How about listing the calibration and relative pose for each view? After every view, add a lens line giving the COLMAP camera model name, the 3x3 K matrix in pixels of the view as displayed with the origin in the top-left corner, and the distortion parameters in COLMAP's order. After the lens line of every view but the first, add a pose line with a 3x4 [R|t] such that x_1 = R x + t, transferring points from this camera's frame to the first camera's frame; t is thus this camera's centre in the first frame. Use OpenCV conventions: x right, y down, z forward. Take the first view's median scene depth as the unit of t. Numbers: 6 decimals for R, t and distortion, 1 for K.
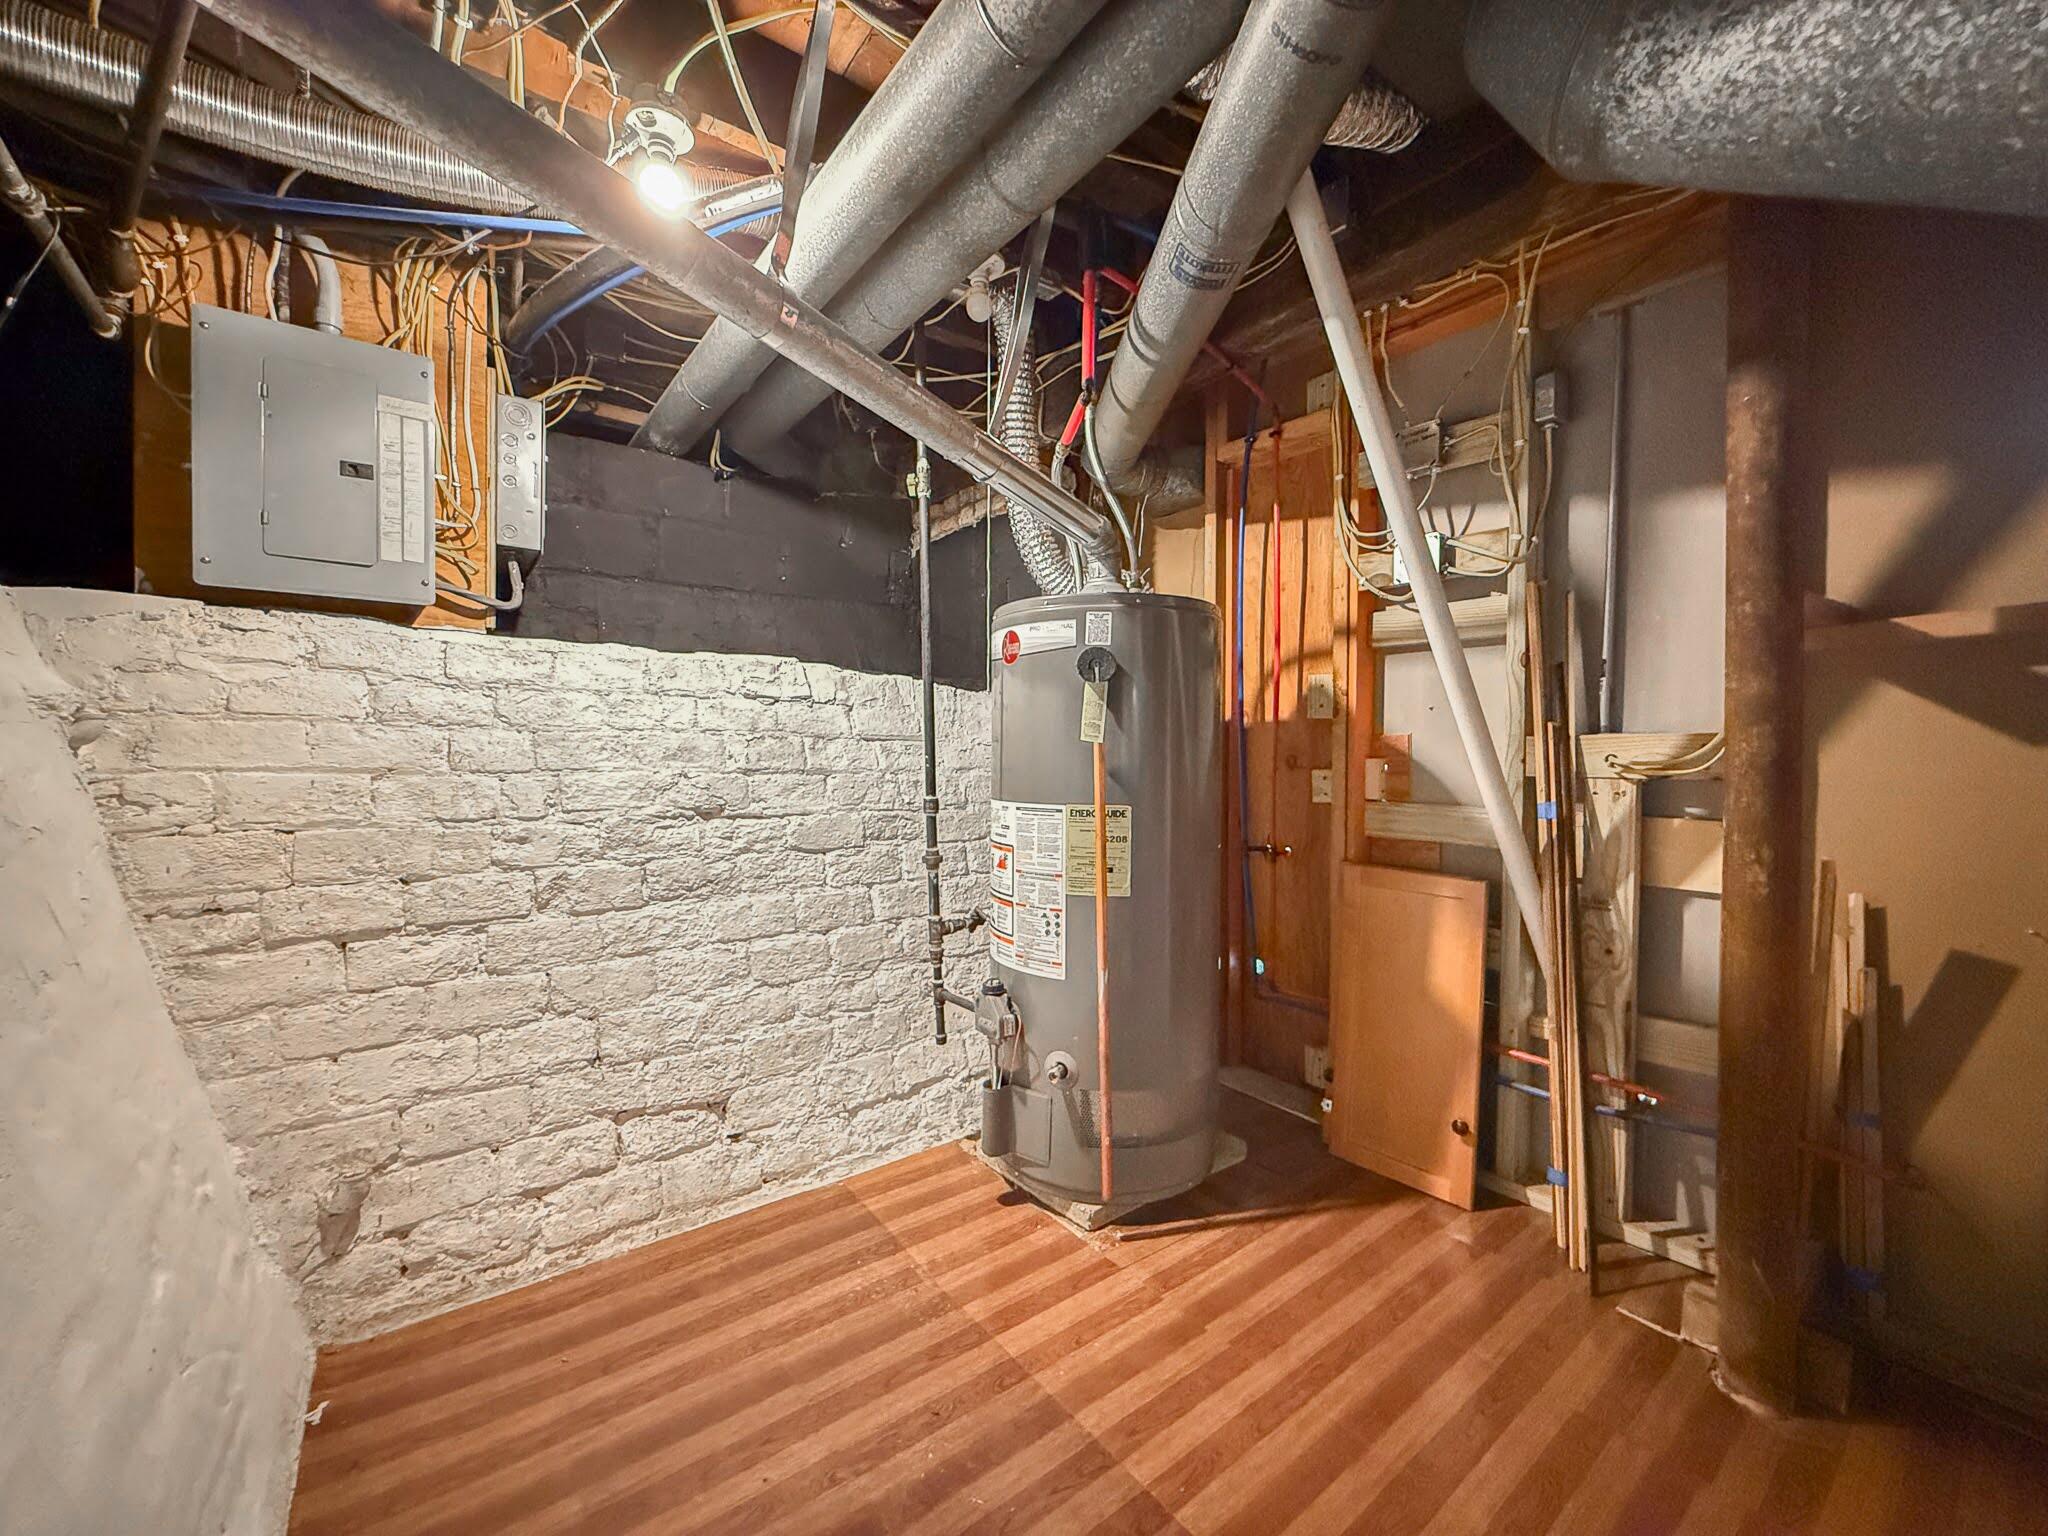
lens RADIAL K [[813.1, 0, 1016.1], [0, 813.1, 772.5], [0, 0, 1]] dist [-0.000646, 0.000090]
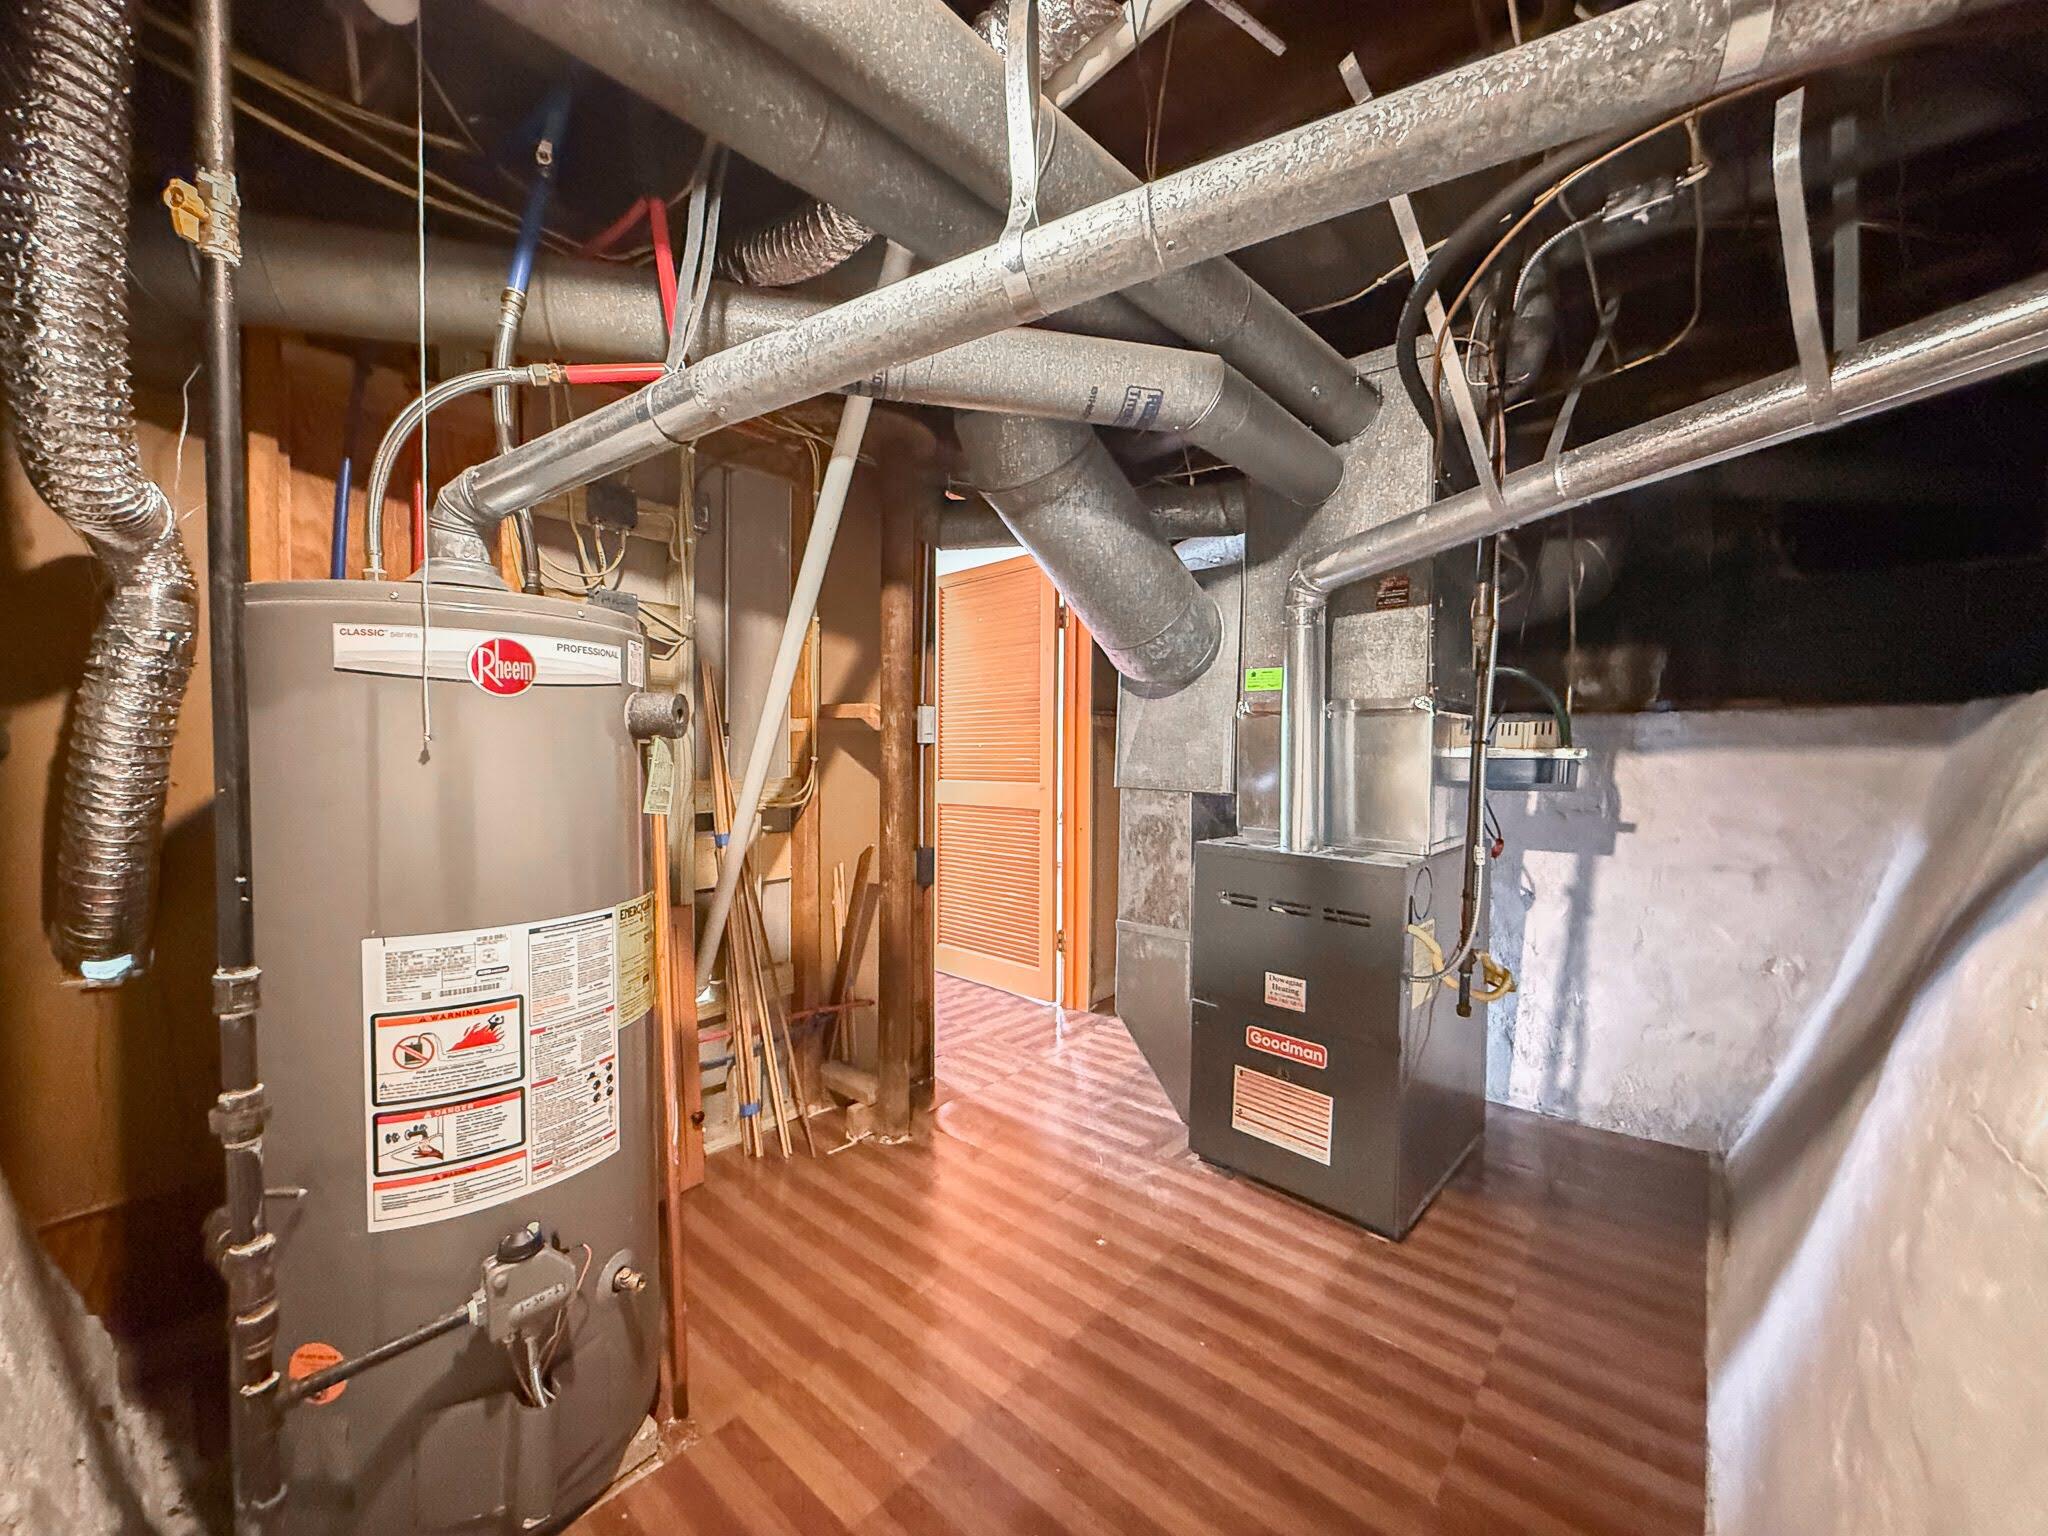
lens RADIAL K [[813.1, 0, 1016.1], [0, 813.1, 772.5], [0, 0, 1]] dist [-0.000646, 0.000090]
pose [[-0.184930, -0.035331, 0.982116, -0.693746], [0.023014, 0.998924, 0.040269, -0.096476], [-0.982482, 0.030050, -0.183917, 0.779071]]
